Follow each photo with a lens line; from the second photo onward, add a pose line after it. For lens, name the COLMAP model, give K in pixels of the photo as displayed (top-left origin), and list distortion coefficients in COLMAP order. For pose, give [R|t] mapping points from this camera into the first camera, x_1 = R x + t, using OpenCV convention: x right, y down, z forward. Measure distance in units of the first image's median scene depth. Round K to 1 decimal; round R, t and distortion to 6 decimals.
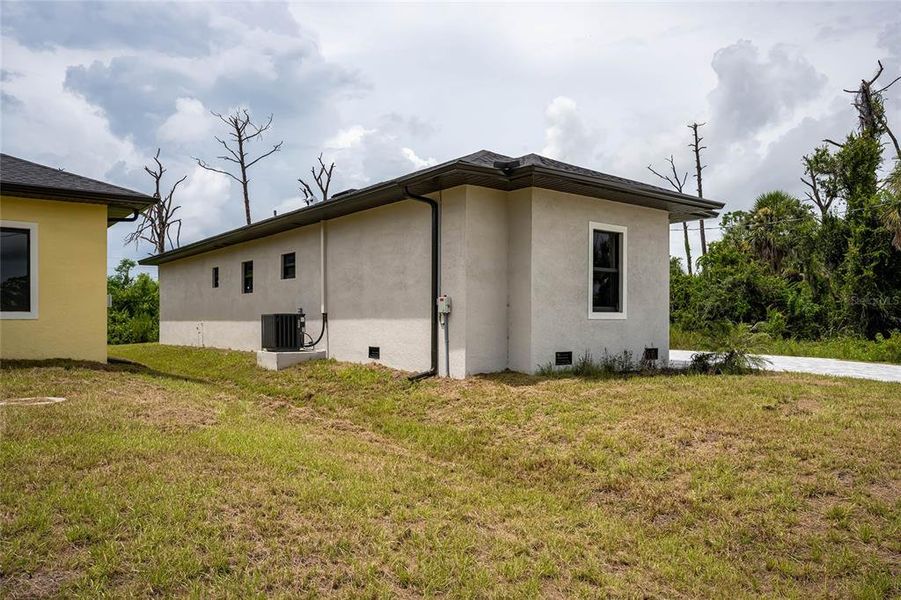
lens RADIAL K [[702.6, 0, 462.4], [0, 702.6, 334.7], [0, 0, 1]] dist [0.001211, -0.000539]
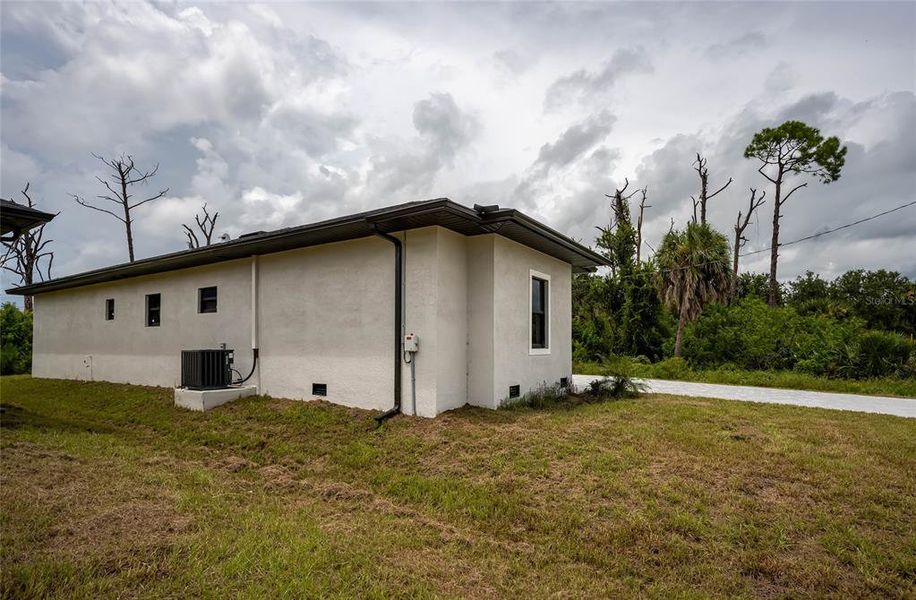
lens RADIAL K [[490.5, 0, 488.7], [0, 490.5, 341.4], [0, 0, 1]] dist [0.001689, -0.001229]
pose [[0.936030, 0.000639, 0.351919, -0.141053], [0.008808, 0.999643, -0.025243, -0.022148], [-0.351809, 0.026728, 0.935690, 0.255950]]
